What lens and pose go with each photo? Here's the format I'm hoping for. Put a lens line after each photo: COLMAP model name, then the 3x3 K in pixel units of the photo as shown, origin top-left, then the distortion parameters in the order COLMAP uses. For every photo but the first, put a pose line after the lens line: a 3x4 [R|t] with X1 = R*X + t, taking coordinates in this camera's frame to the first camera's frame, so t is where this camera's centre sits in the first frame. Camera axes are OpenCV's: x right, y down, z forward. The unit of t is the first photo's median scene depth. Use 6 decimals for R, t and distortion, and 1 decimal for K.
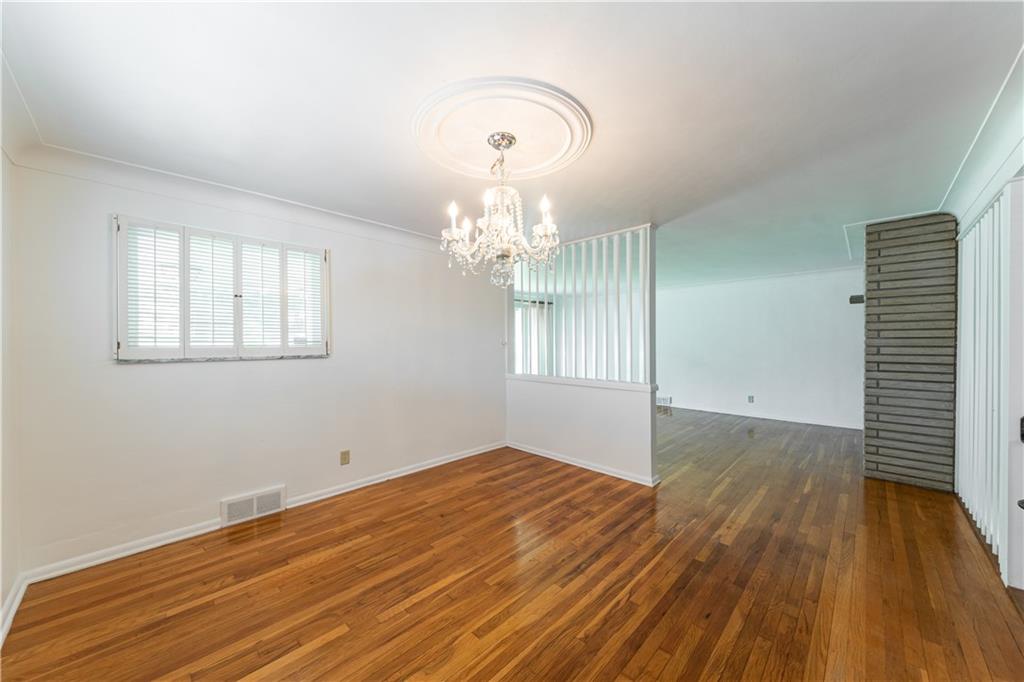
lens RADIAL K [[371.0, 0, 510.9], [0, 371.0, 343.9], [0, 0, 1]] dist [-0.000744, -0.000263]
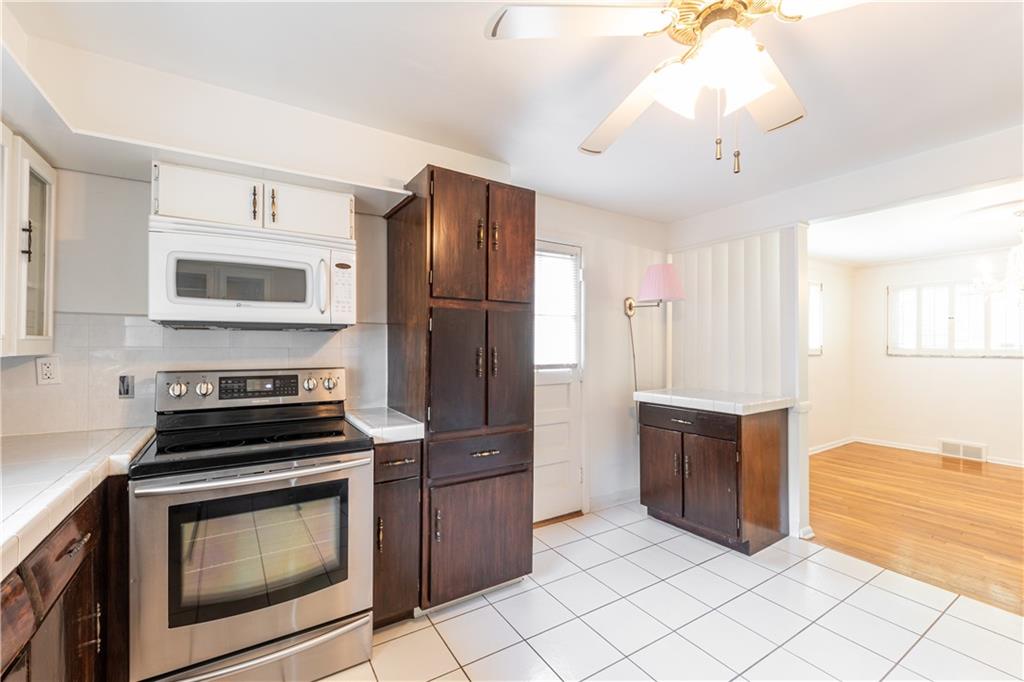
lens RADIAL K [[431.6, 0, 512.0], [0, 431.6, 341.0], [0, 0, 1]] dist [-0.003037, -0.000403]
pose [[-0.232208, -0.002762, -0.972662, 1.604719], [-0.009253, 0.999957, -0.000630, -0.008089], [0.972622, 0.008853, -0.232223, -0.458050]]
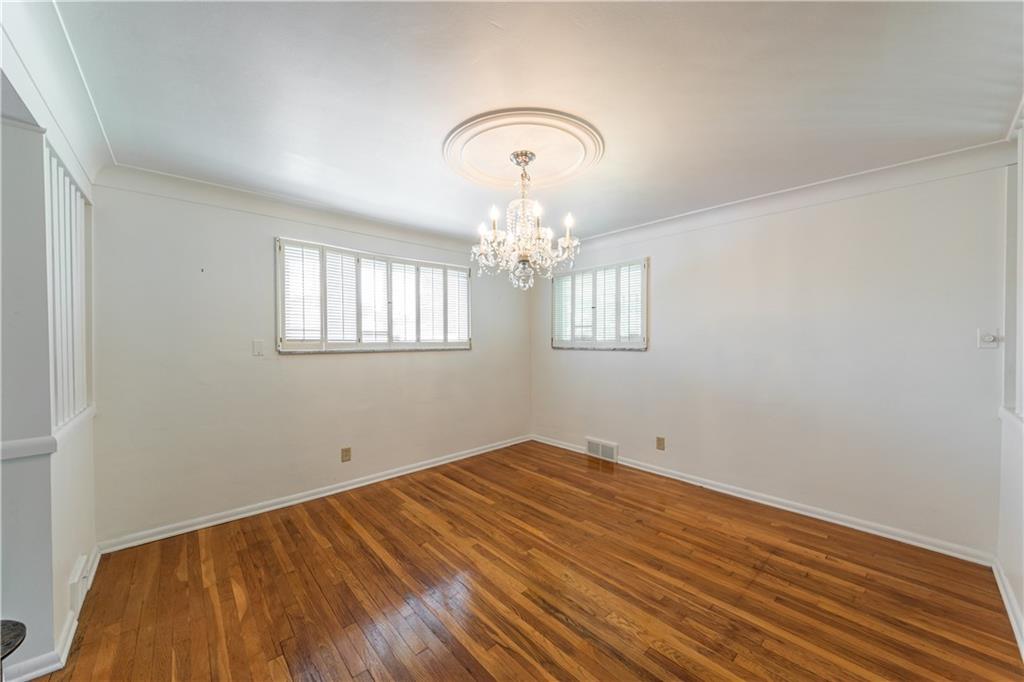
lens RADIAL K [[371.0, 0, 510.9], [0, 371.0, 343.9], [0, 0, 1]] dist [-0.000744, -0.000263]
pose [[-0.062232, 0.019672, -0.997868, 0.824558], [-0.002184, 0.999801, 0.019846, -0.009751], [0.998059, 0.003415, -0.062177, 0.775353]]
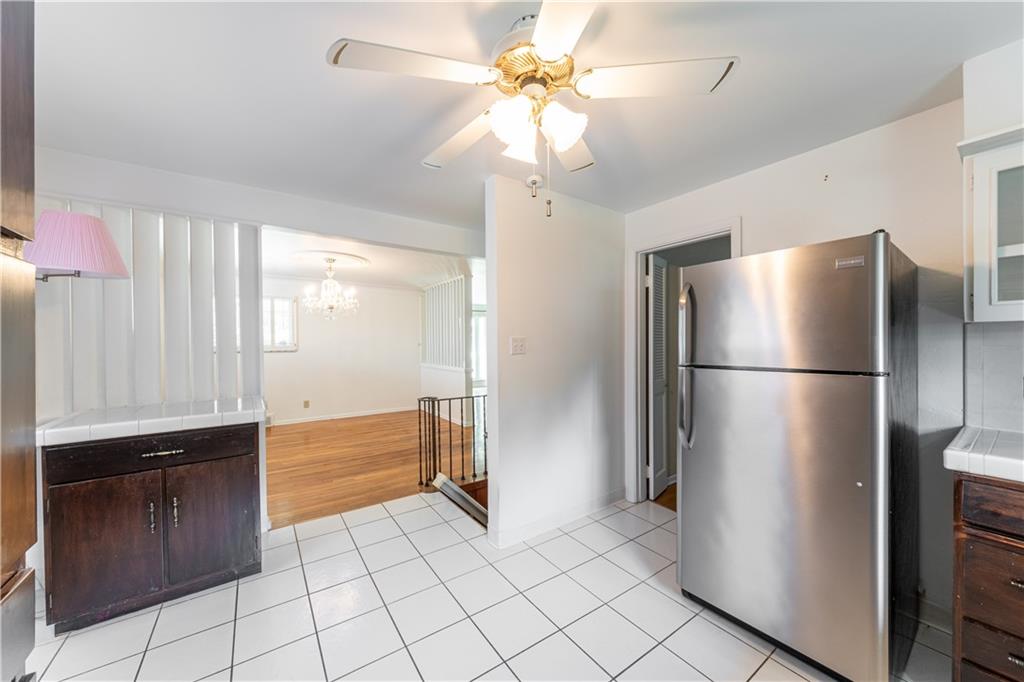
lens RADIAL K [[371.0, 0, 510.9], [0, 371.0, 343.9], [0, 0, 1]] dist [-0.000744, -0.000263]
pose [[0.981976, -0.001976, -0.188996, 1.173952], [0.002292, 0.999996, 0.001456, -0.005471], [0.188992, -0.001863, 0.981977, -0.837747]]
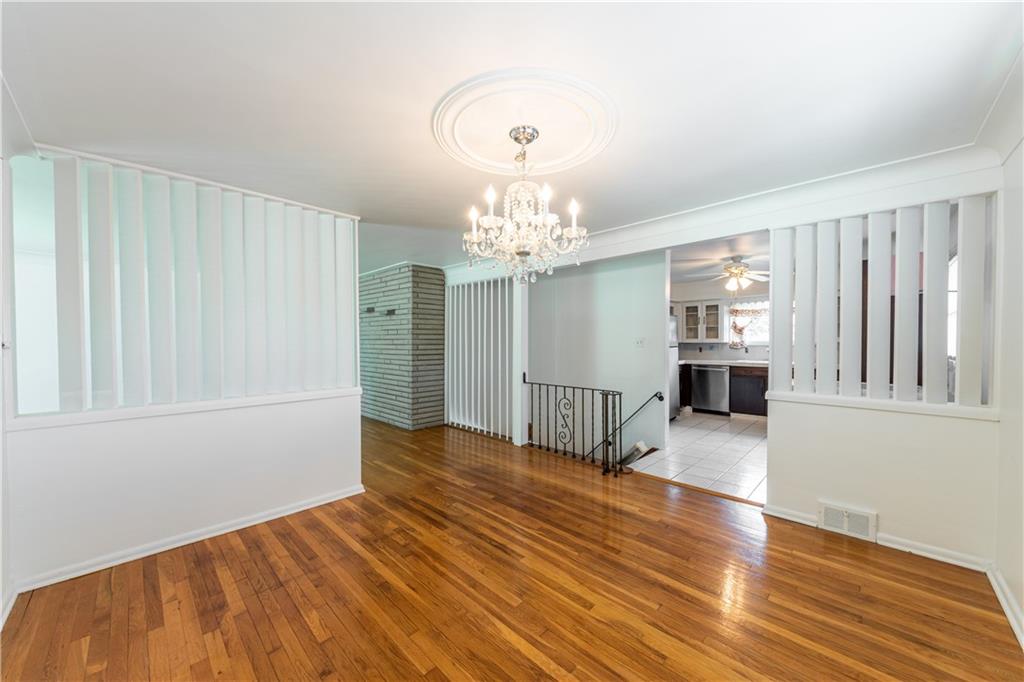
lens RADIAL K [[376.2, 0, 512.4], [0, 376.2, 344.9], [0, 0, 1]] dist [0.000374, -0.000142]
pose [[-0.005858, -0.011162, 0.999921, -0.761753], [0.011628, 0.999869, 0.011229, -0.005737], [-0.999915, 0.011692, -0.005727, 0.780412]]
